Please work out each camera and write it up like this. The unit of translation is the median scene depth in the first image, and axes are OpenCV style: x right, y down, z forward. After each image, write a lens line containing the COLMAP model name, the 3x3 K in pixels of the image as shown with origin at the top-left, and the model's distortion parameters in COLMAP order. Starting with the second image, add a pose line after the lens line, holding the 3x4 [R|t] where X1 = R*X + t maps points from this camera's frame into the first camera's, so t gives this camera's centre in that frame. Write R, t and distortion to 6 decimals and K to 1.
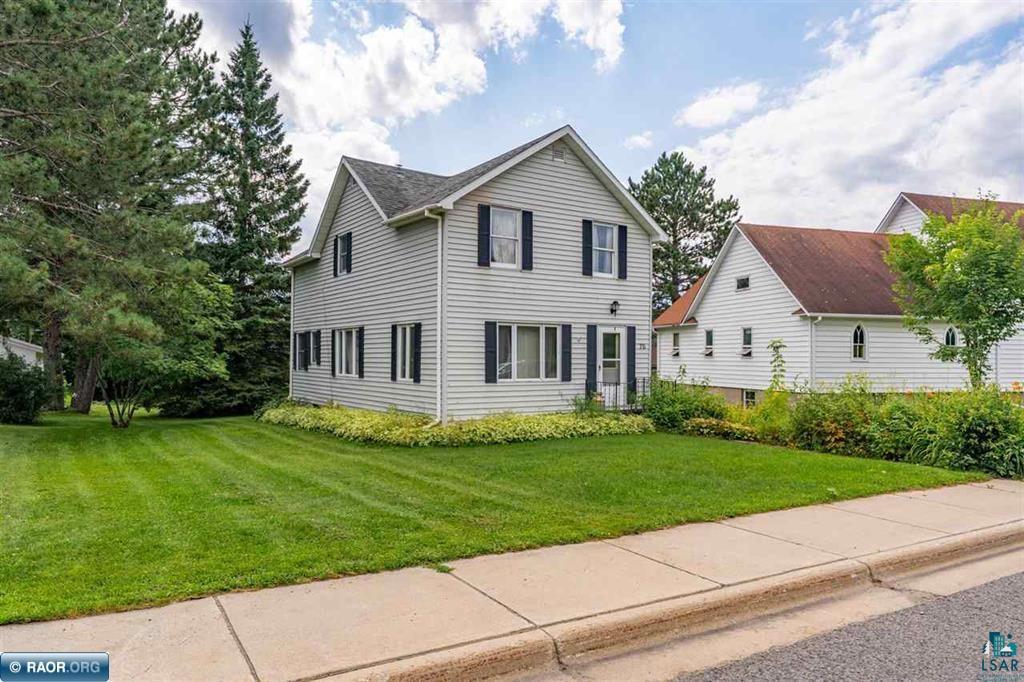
lens RADIAL K [[679.6, 0, 511.2], [0, 679.6, 339.3], [0, 0, 1]] dist [0.006309, 0.002125]
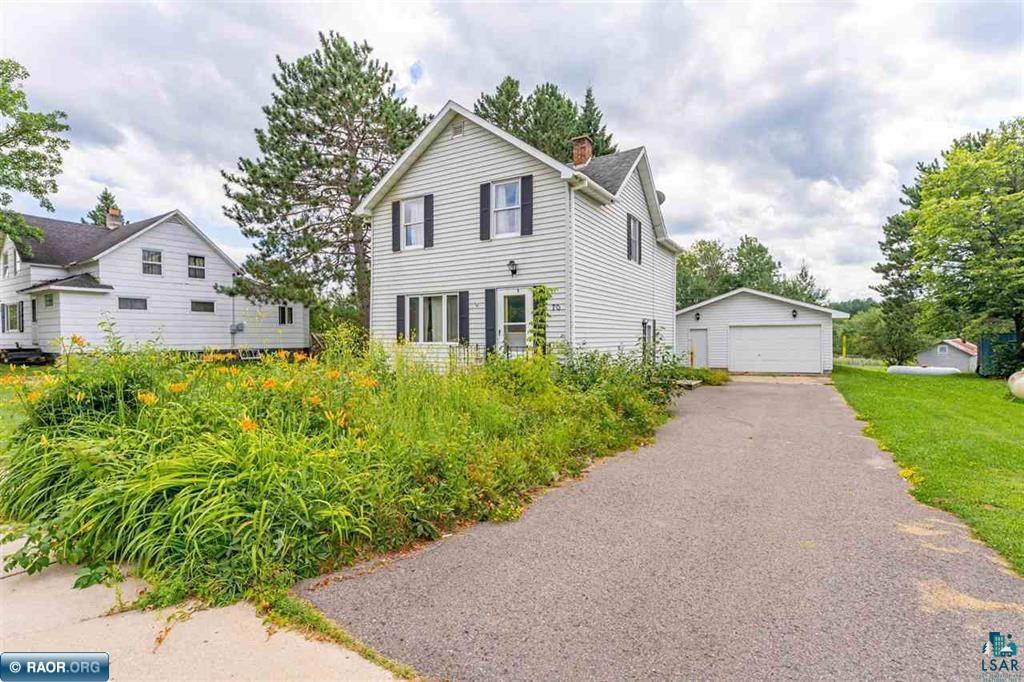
lens RADIAL K [[490.6, 0, 508.0], [0, 490.6, 335.1], [0, 0, 1]] dist [-0.002267, -0.000295]
pose [[0.427242, -0.003081, -0.904132, 0.781115], [0.034373, 0.999327, 0.012838, 0.037815], [0.903484, -0.036562, 0.427060, 0.724247]]
